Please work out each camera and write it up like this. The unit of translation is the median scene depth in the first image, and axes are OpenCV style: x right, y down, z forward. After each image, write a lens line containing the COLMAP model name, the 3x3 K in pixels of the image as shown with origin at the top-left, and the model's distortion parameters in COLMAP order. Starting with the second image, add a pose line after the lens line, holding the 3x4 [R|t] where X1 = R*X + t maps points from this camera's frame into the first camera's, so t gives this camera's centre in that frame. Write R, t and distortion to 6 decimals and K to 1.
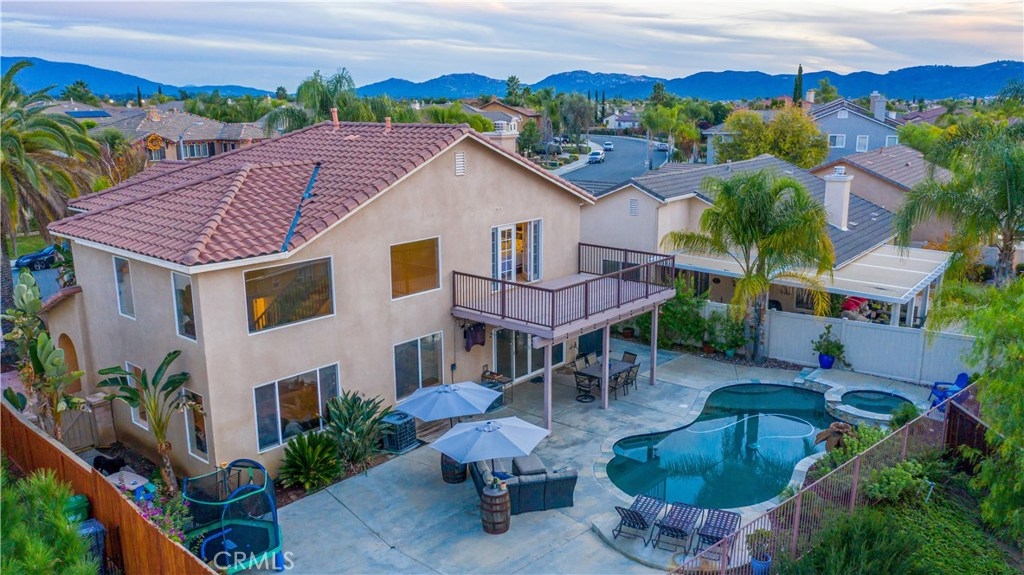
lens RADIAL K [[809.4, 0, 516.8], [0, 809.4, 283.7], [0, 0, 1]] dist [-0.007313, 0.008442]
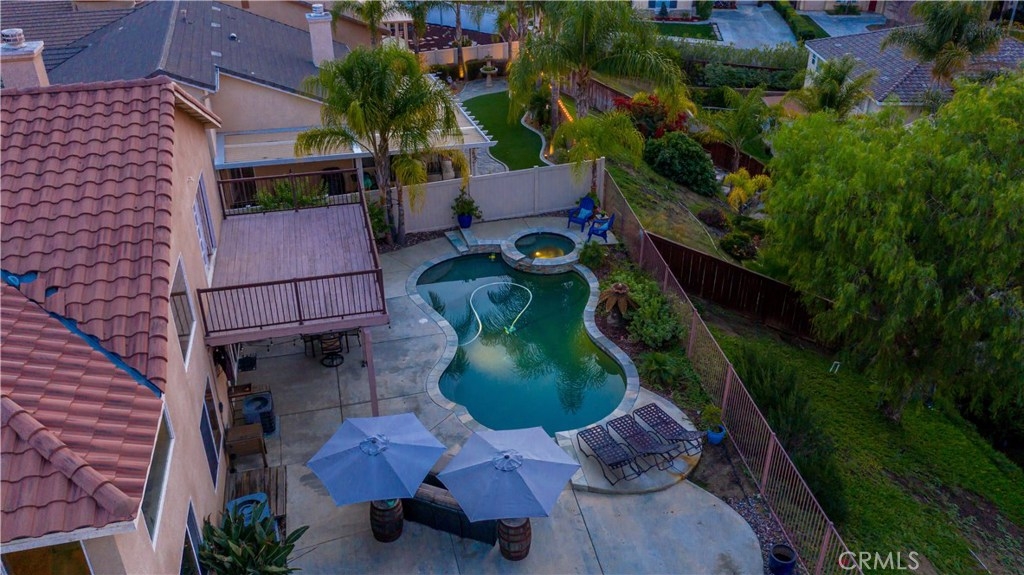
lens RADIAL K [[809.4, 0, 513.2], [0, 809.4, 285.8], [0, 0, 1]] dist [-0.007313, 0.008442]
pose [[0.572841, -0.395555, 0.717906, -0.430174], [0.181768, 0.915348, 0.359304, -0.224979], [-0.799258, -0.075331, 0.596248, 0.377015]]
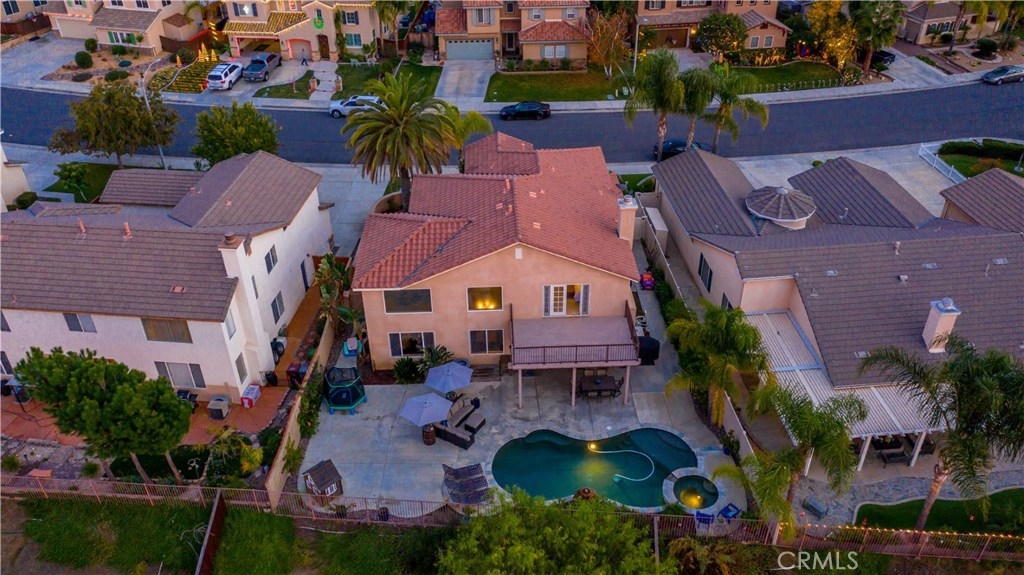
lens RADIAL K [[809.4, 0, 515.9], [0, 809.4, 290.0], [0, 0, 1]] dist [-0.007313, 0.008442]
pose [[0.685883, 0.410725, -0.600724, 1.024814], [-0.158068, 0.889874, 0.427947, -0.836356], [0.710338, -0.198567, 0.675272, -0.211133]]
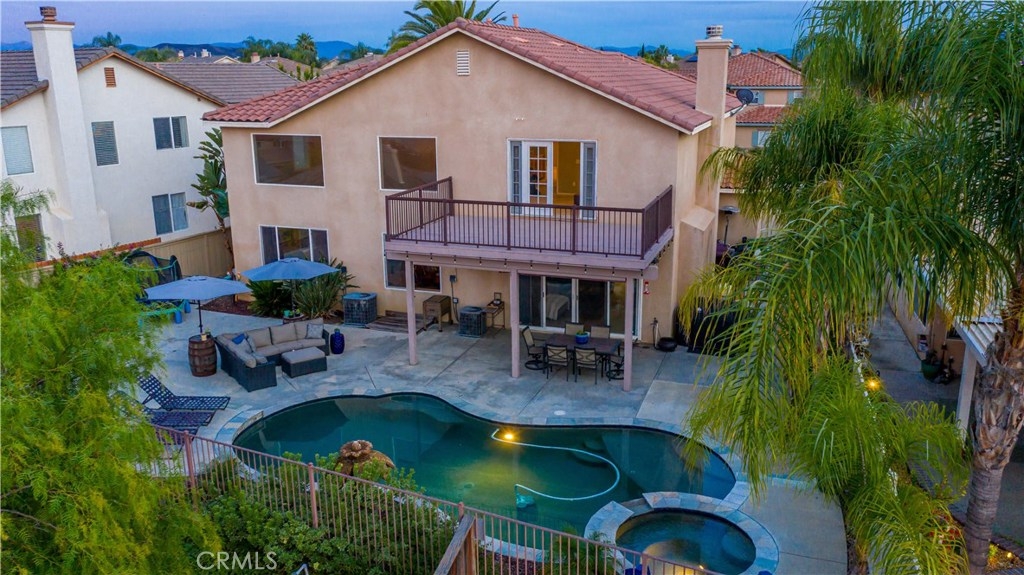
lens RADIAL K [[809.4, 0, 516.0], [0, 809.4, 287.5], [0, 0, 1]] dist [-0.007313, 0.008442]
pose [[0.359669, 0.241145, -0.901381, 0.862114], [-0.203709, 0.963018, 0.176351, -0.075954], [0.910572, 0.120191, 0.395491, 0.723464]]
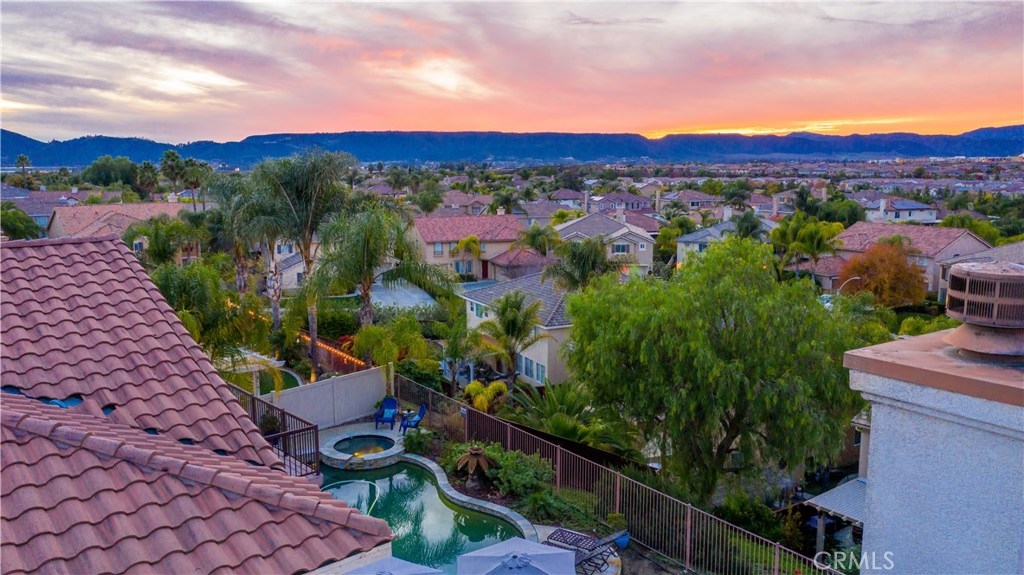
lens RADIAL K [[809.4, 0, 509.8], [0, 809.4, 288.1], [0, 0, 1]] dist [-0.007313, 0.008442]
pose [[0.121920, -0.144022, 0.982035, -0.641995], [0.220298, 0.968664, 0.114711, -0.159406], [-0.967783, 0.202354, 0.149828, 0.616196]]
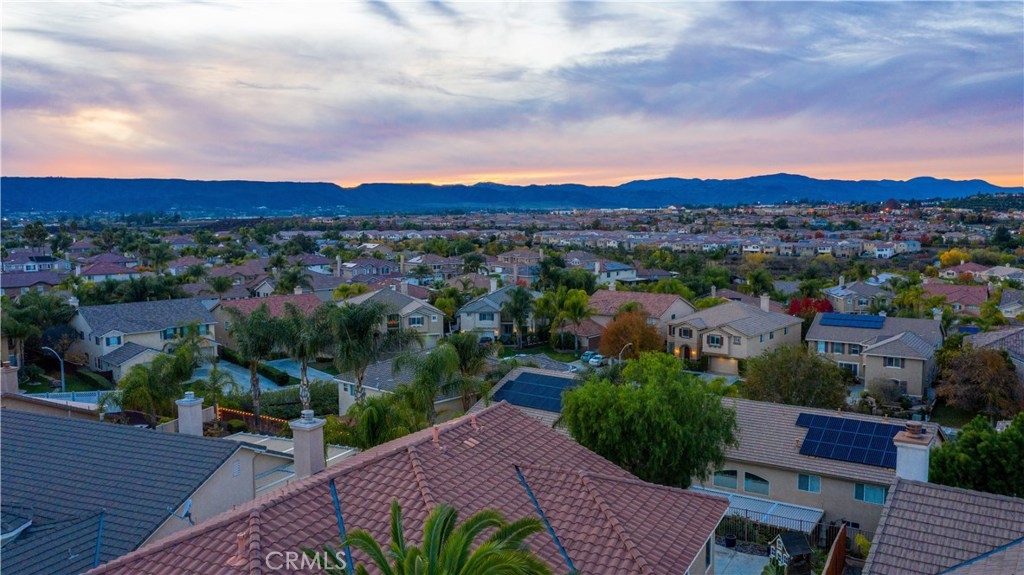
lens RADIAL K [[809.4, 0, 507.0], [0, 809.4, 286.9], [0, 0, 1]] dist [-0.007313, 0.008442]
pose [[-0.239090, -0.080994, 0.967614, -1.308706], [0.221165, 0.965779, 0.135489, -0.536238], [-0.945475, 0.246396, -0.212995, 1.199338]]
